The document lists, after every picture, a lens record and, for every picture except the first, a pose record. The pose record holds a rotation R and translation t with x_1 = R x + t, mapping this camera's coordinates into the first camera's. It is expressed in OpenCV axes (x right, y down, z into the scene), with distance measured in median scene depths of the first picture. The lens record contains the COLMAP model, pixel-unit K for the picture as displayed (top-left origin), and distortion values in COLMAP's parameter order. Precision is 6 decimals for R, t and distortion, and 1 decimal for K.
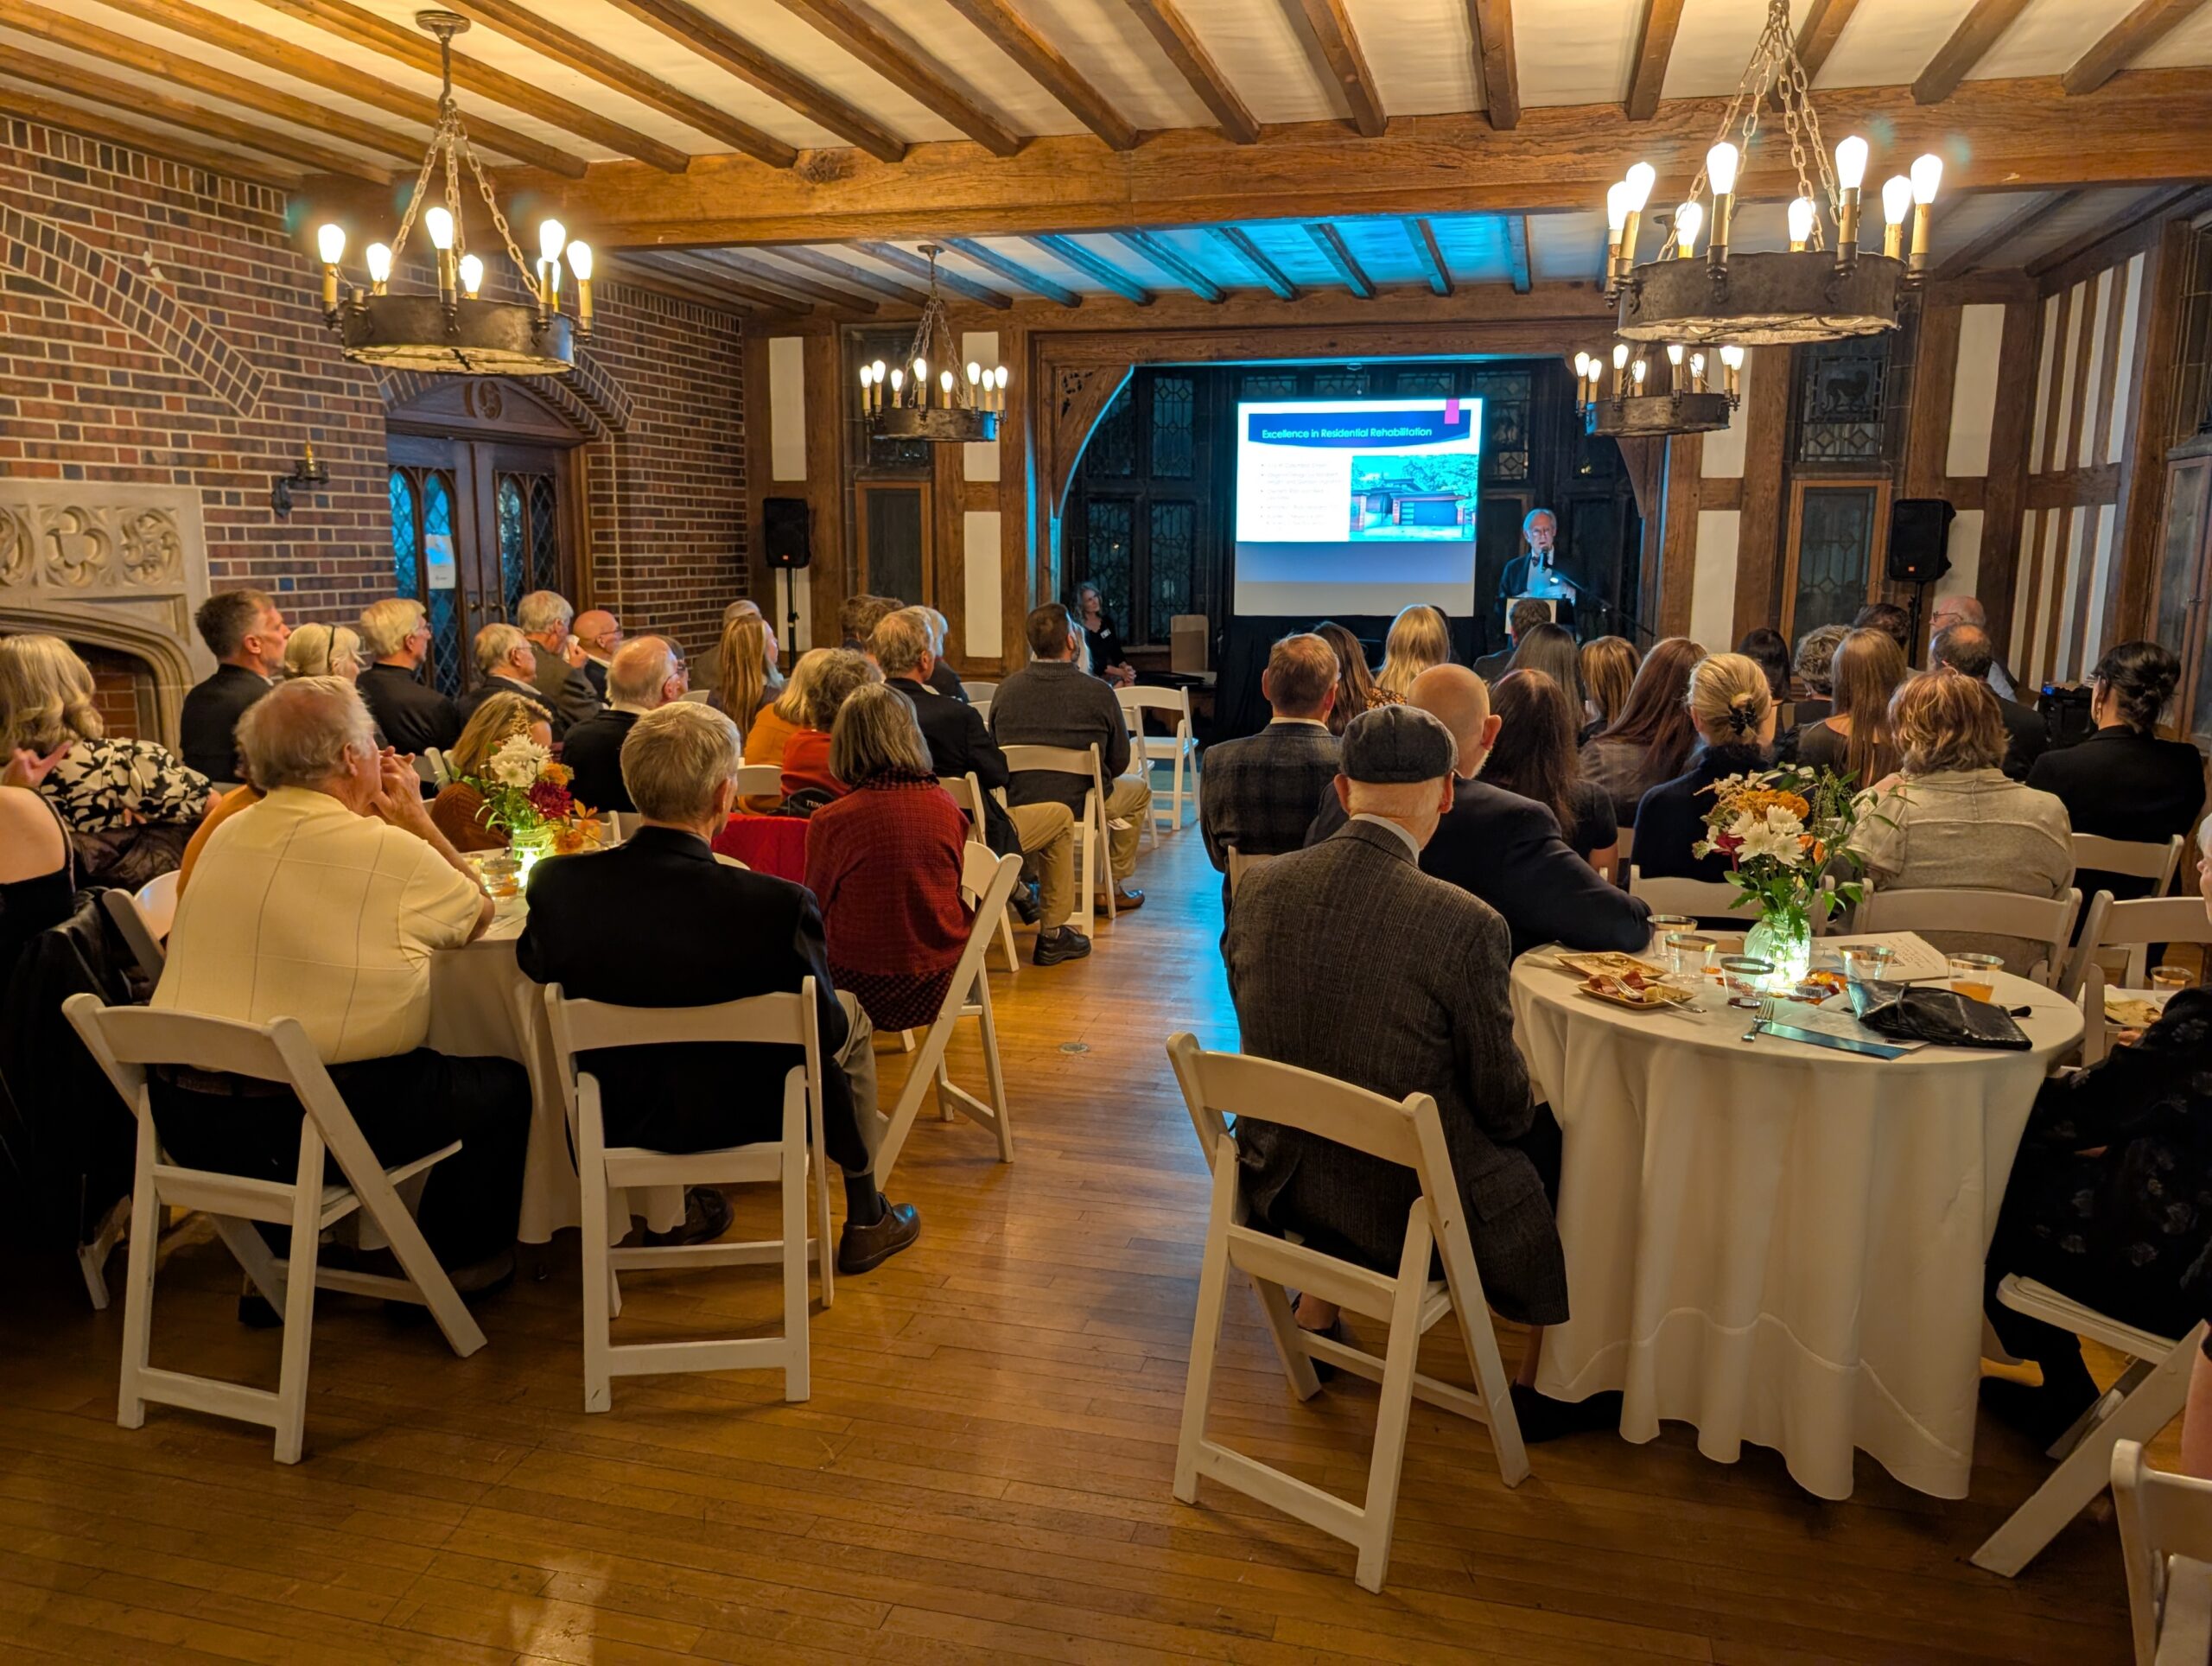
lens RADIAL K [[1629.8, 0, 1112.5], [0, 1629.8, 845.3], [0, 0, 1]] dist [0.008312, -0.004036]
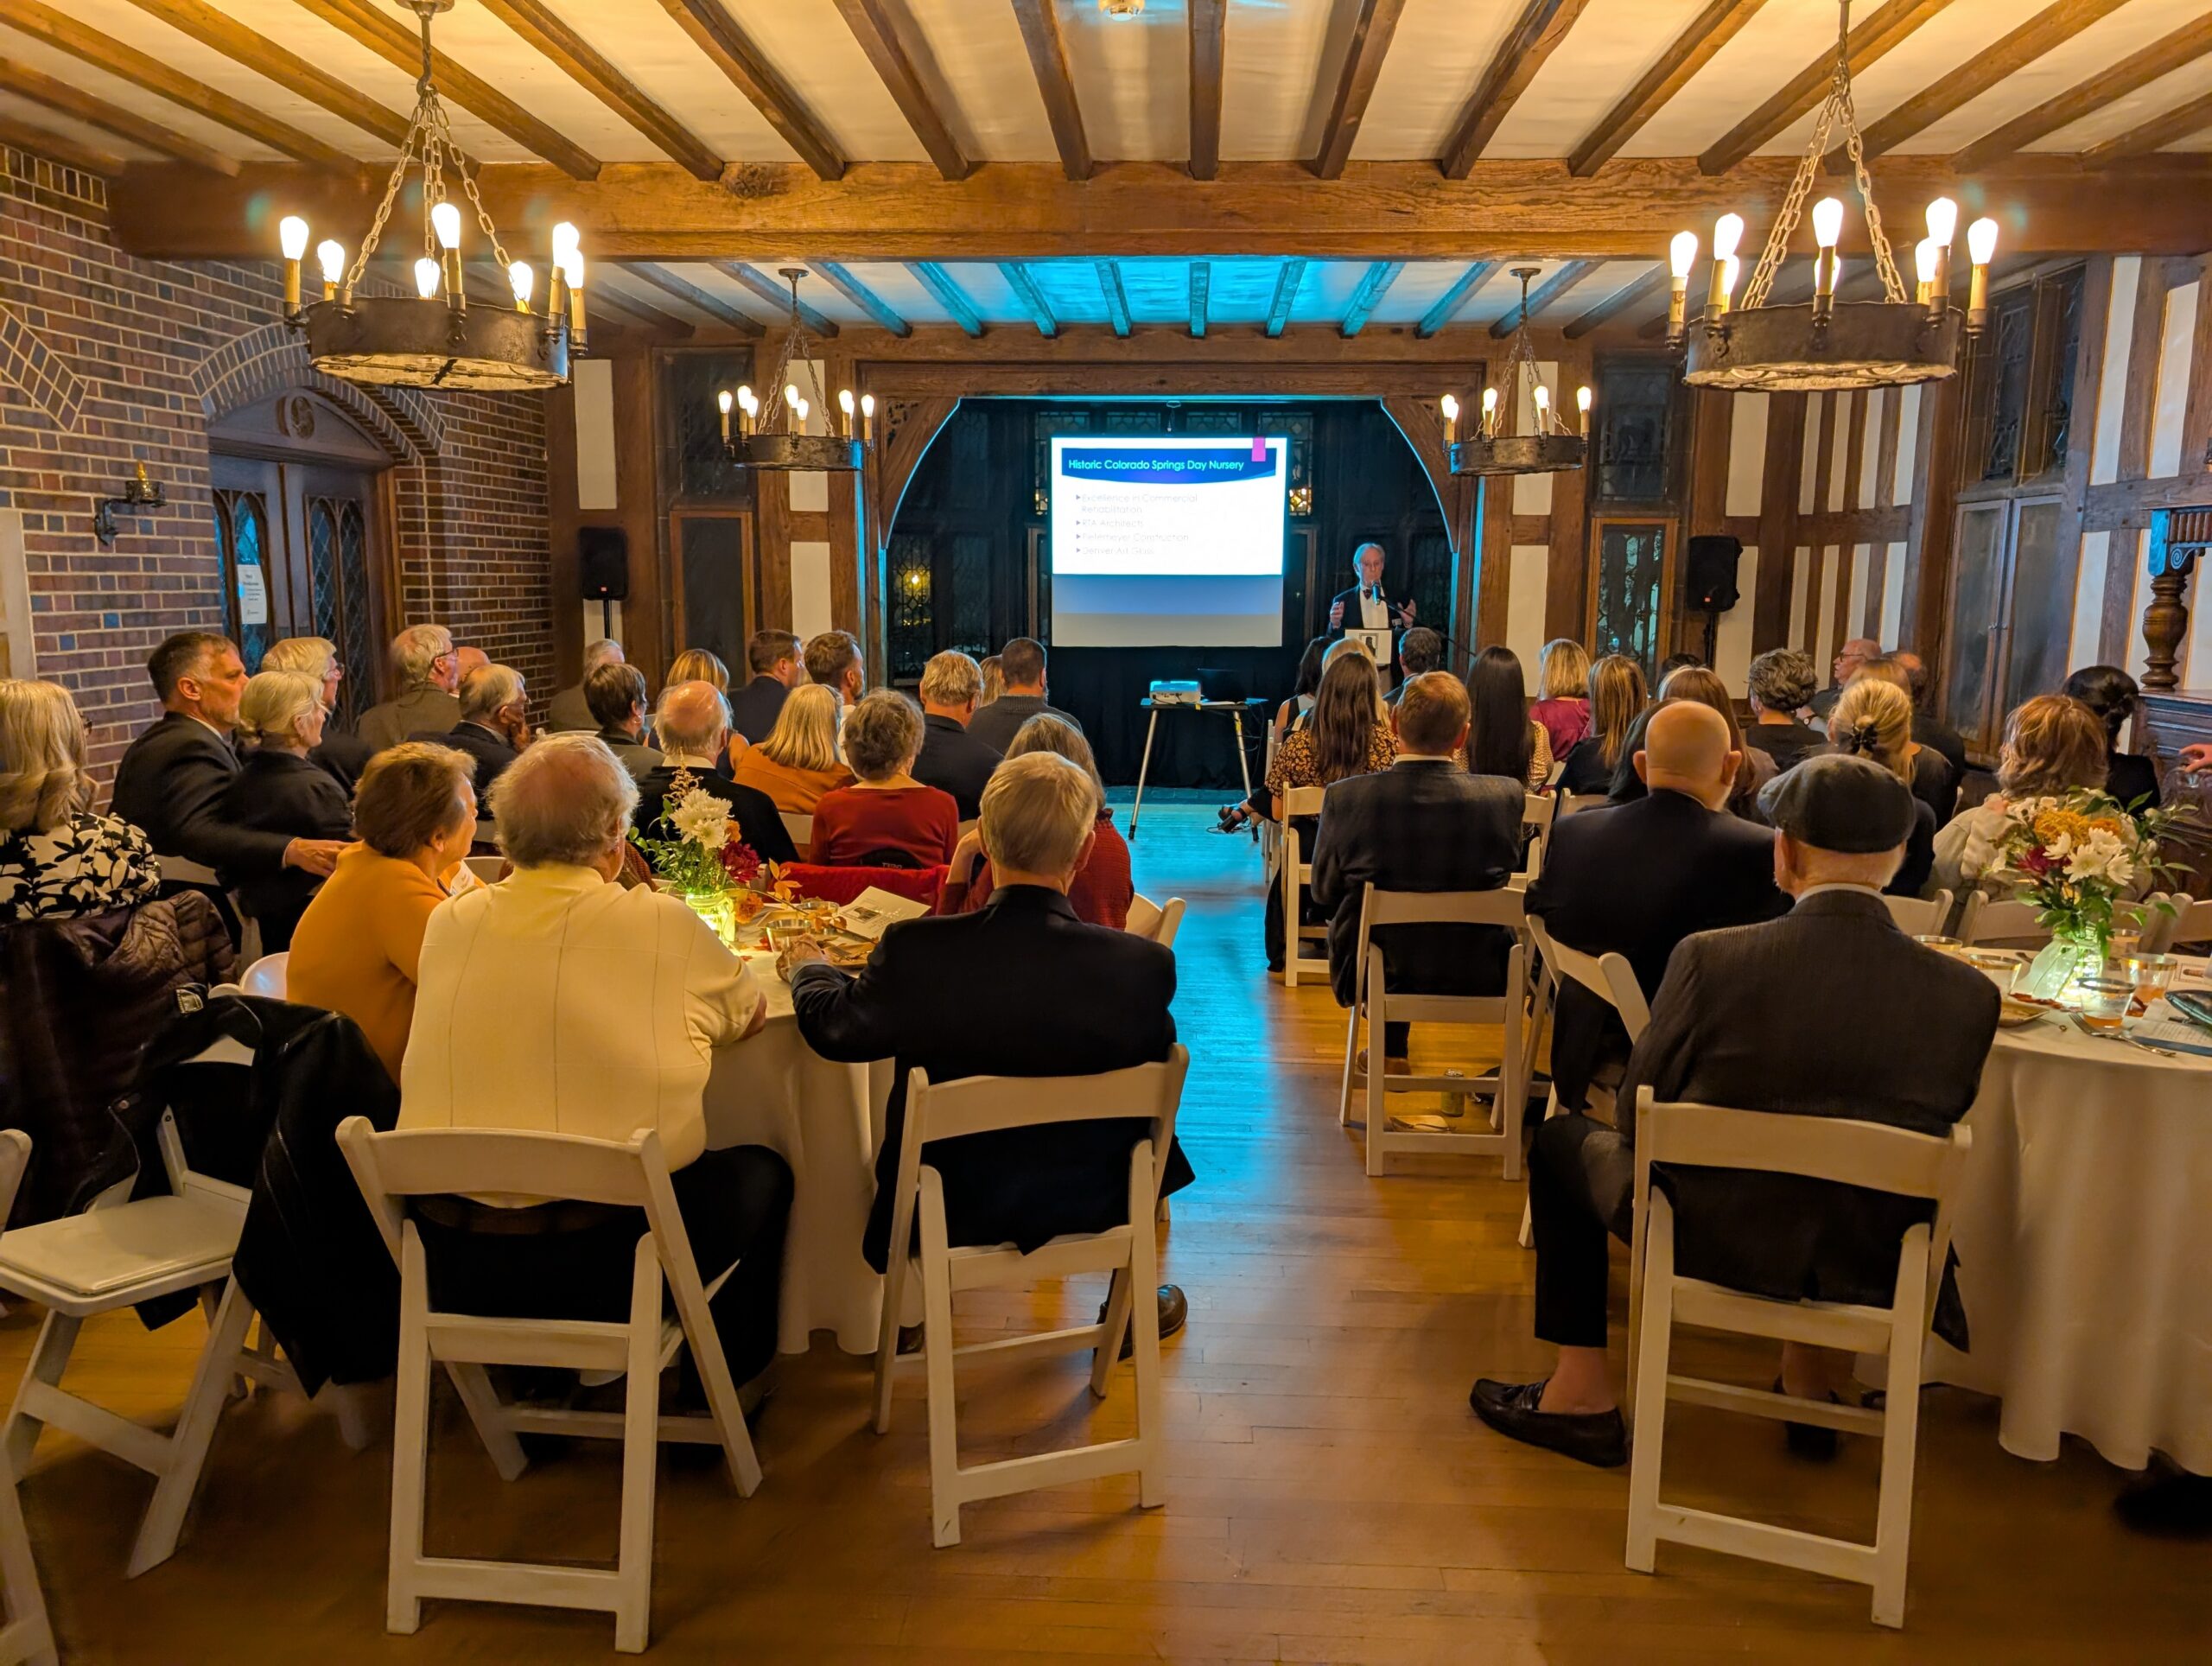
lens RADIAL K [[1593.2, 0, 1106.3], [0, 1593.2, 842.8], [0, 0, 1]] dist [0.011871, -0.009214]
pose [[0.979011, -0.032339, 0.201225, -0.117508], [0.035717, 0.999275, -0.013176, -0.006686], [-0.200653, 0.020086, 0.979456, 0.035465]]
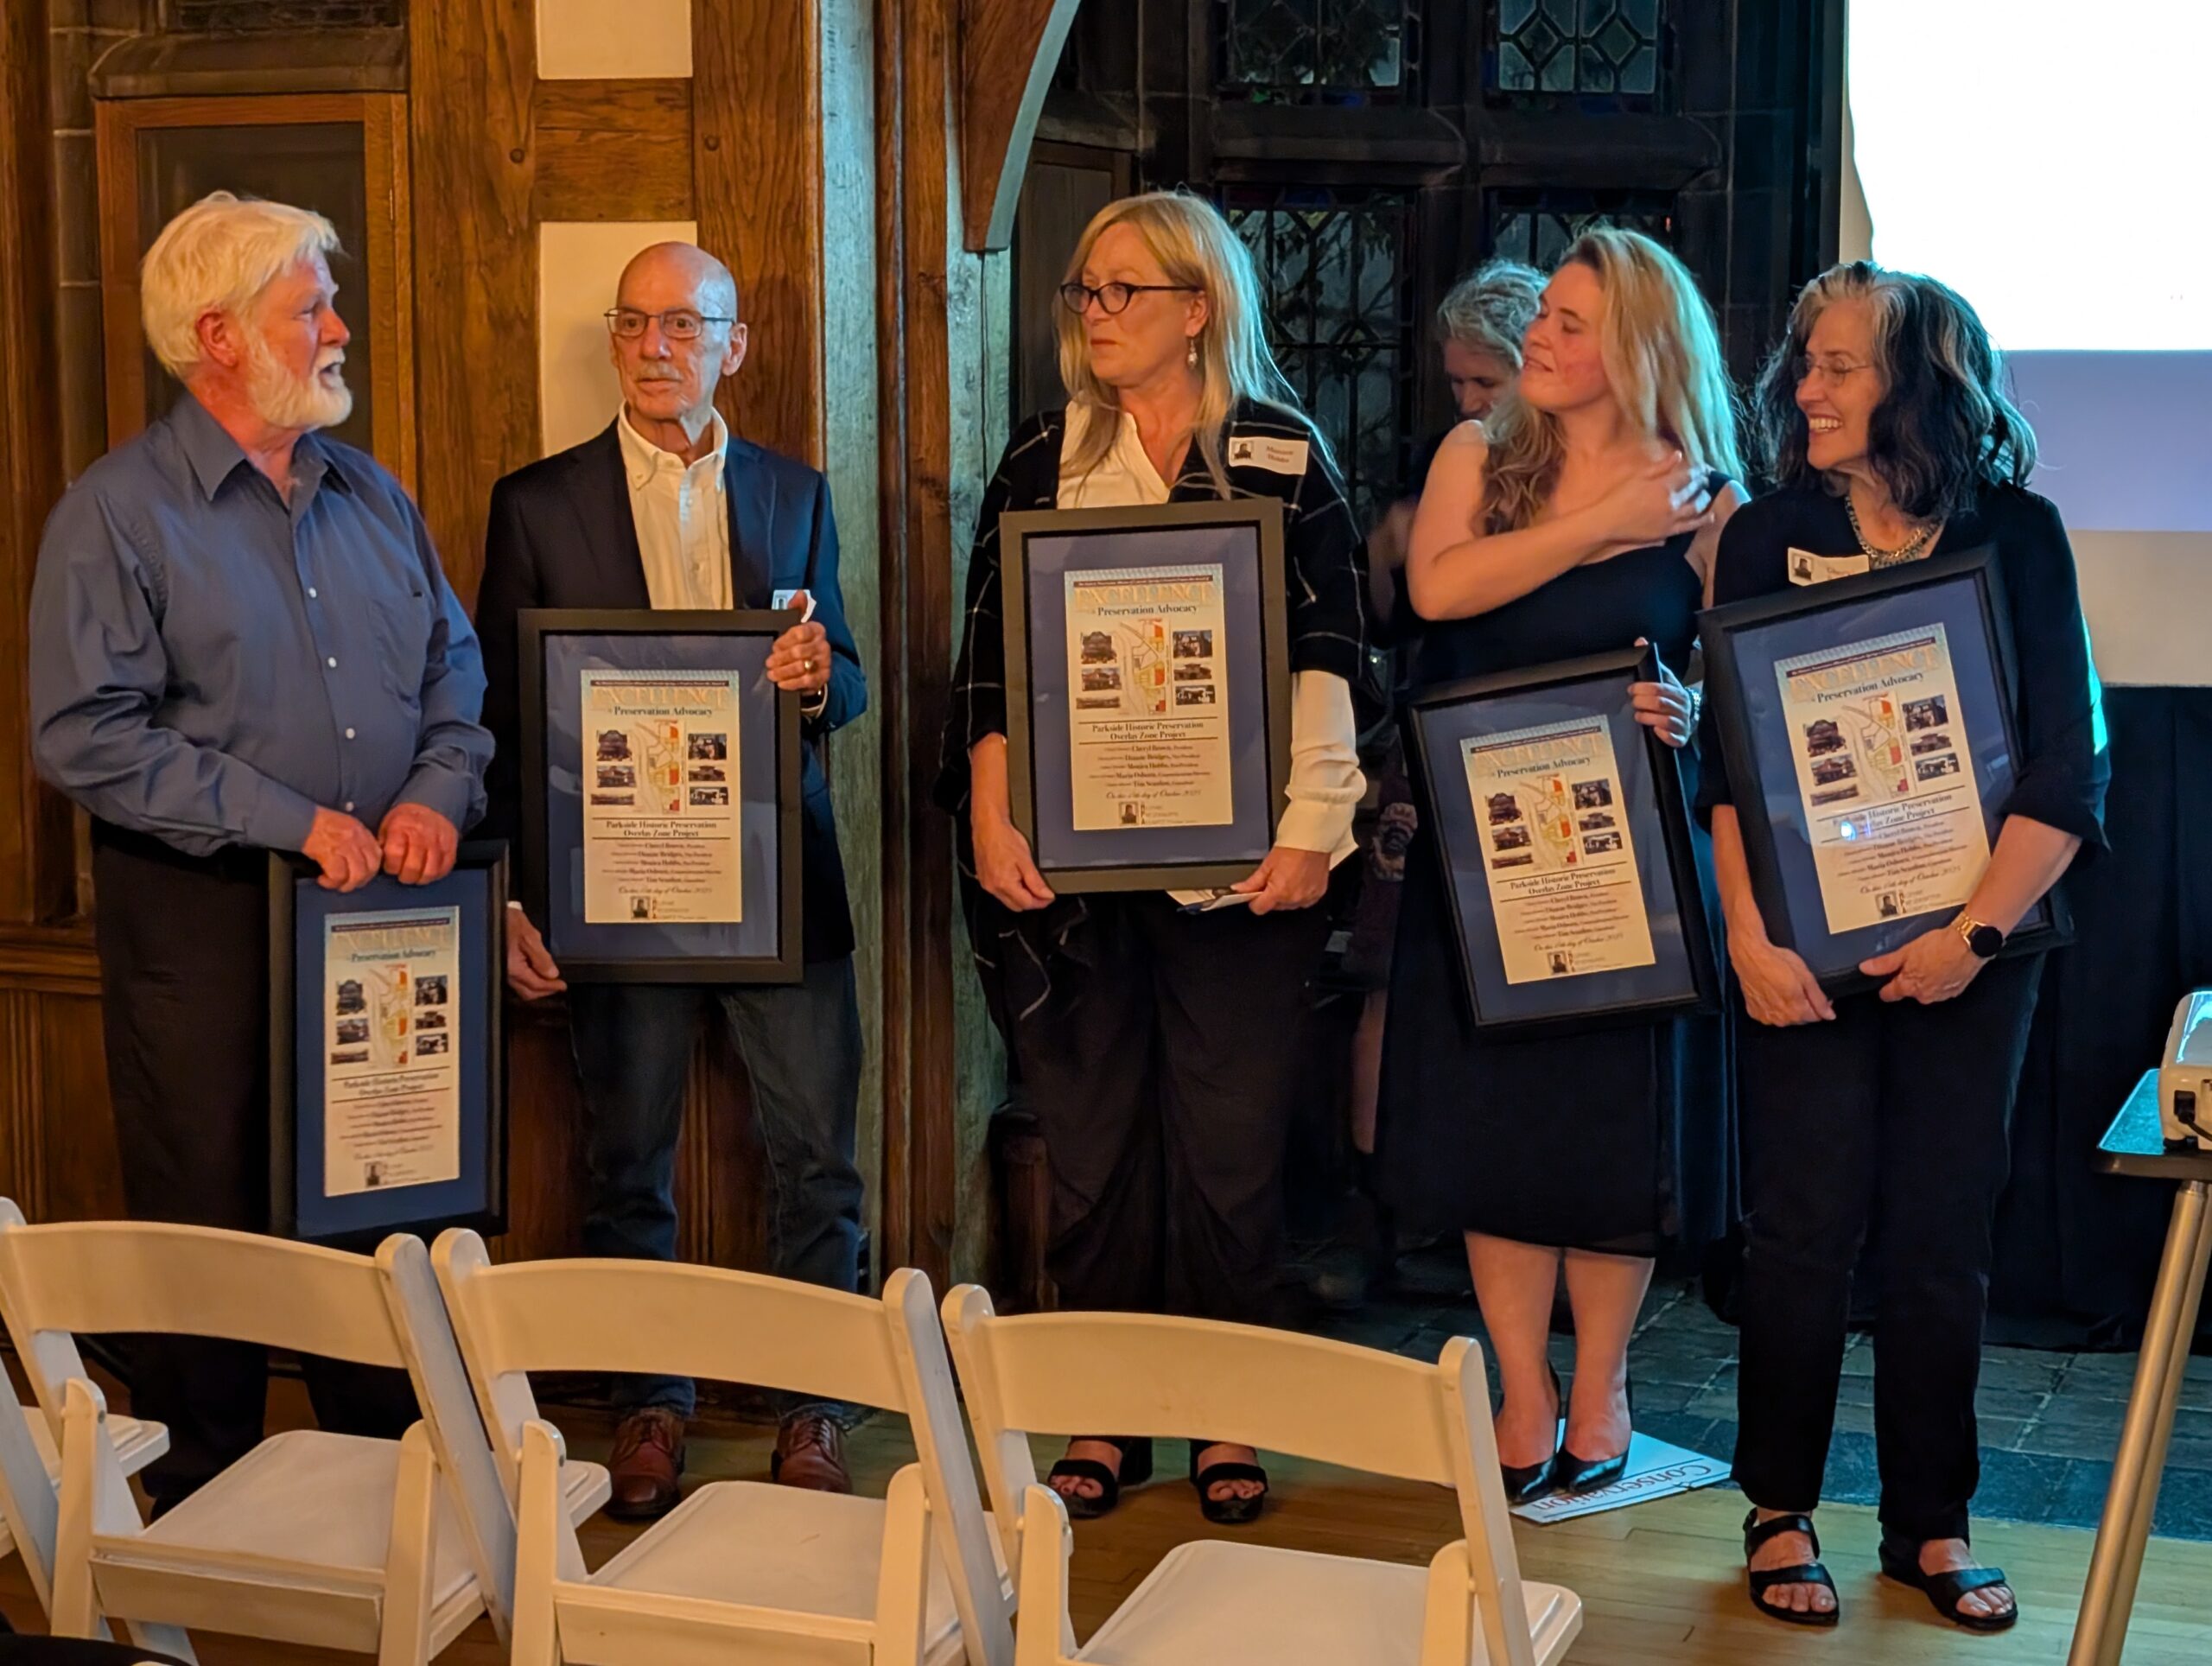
lens RADIAL K [[3711.5, 0, 1106.0], [0, 3711.5, 833.0], [0, 0, 1]] dist [0.215624, -0.934876]
pose [[0.992818, 0.006928, -0.119432, 0.047018], [-0.014091, 0.998144, -0.059237, -0.110188], [0.118800, 0.060495, 0.991074, 0.597341]]
